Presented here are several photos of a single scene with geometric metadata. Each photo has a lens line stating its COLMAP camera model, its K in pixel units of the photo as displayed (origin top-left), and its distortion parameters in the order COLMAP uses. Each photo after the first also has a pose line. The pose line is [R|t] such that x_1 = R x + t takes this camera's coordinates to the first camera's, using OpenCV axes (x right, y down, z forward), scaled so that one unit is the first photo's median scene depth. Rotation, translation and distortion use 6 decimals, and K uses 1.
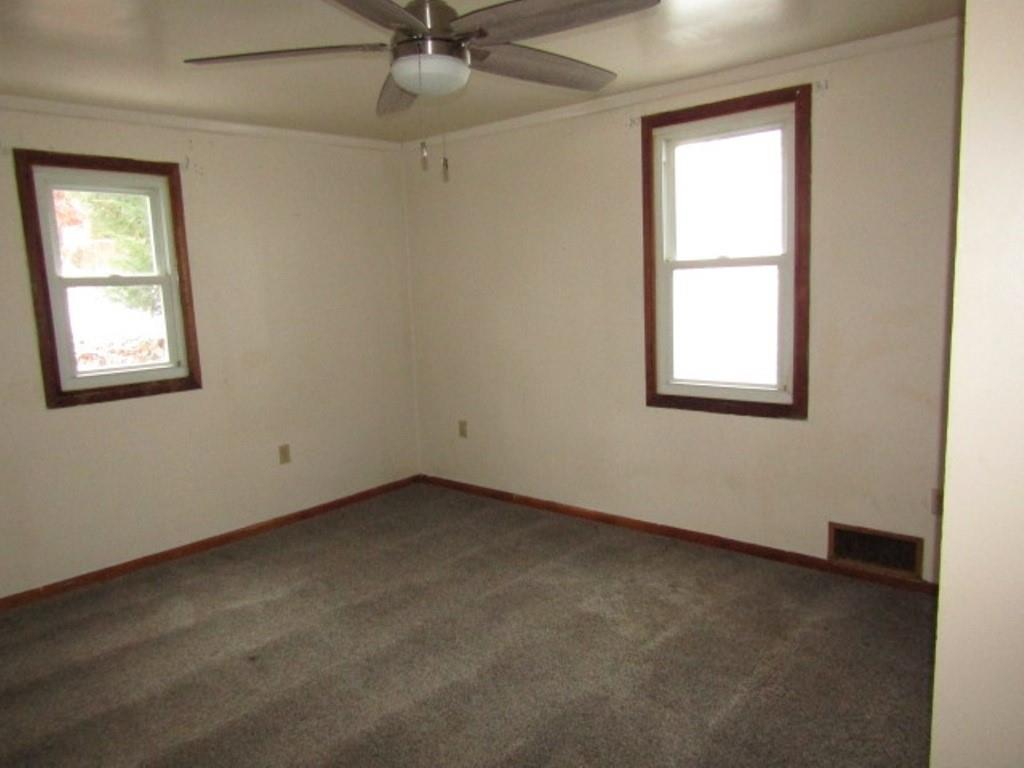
lens RADIAL K [[732.9, 0, 517.8], [0, 732.9, 395.6], [0, 0, 1]] dist [-0.012719, 0.008866]
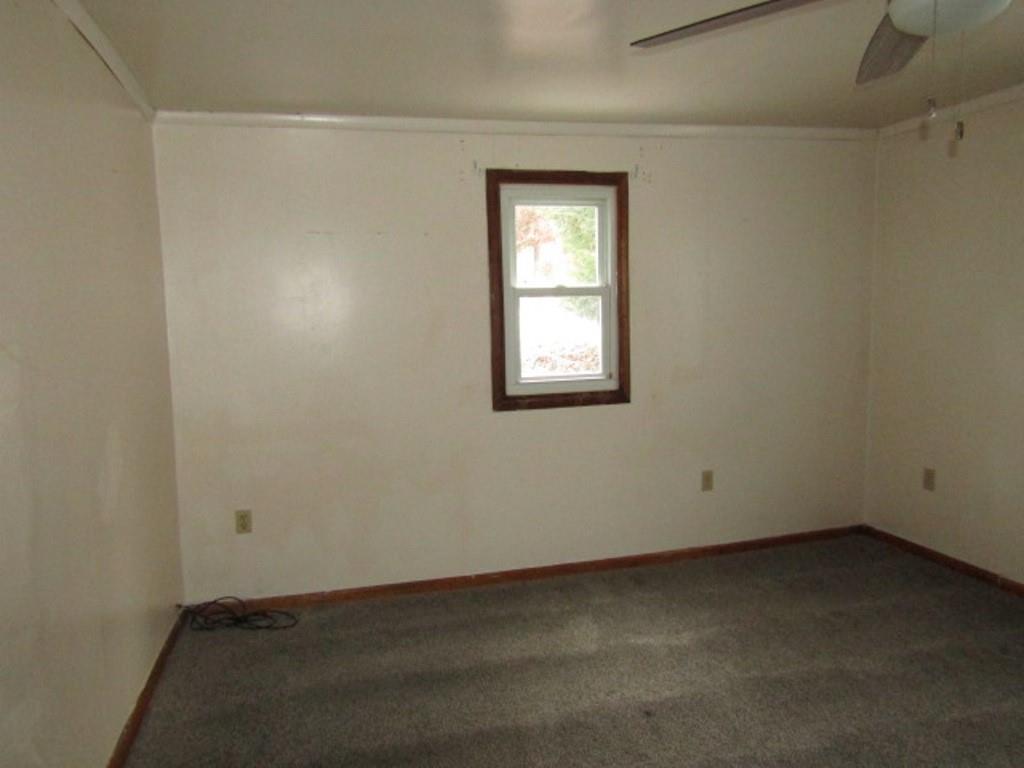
lens RADIAL K [[732.9, 0, 517.8], [0, 732.9, 395.6], [0, 0, 1]] dist [-0.012719, 0.008866]
pose [[0.835080, 0.081918, -0.543995, -0.032143], [-0.089994, 0.995872, 0.011816, -0.019319], [0.542718, 0.039089, 0.839005, 0.116828]]
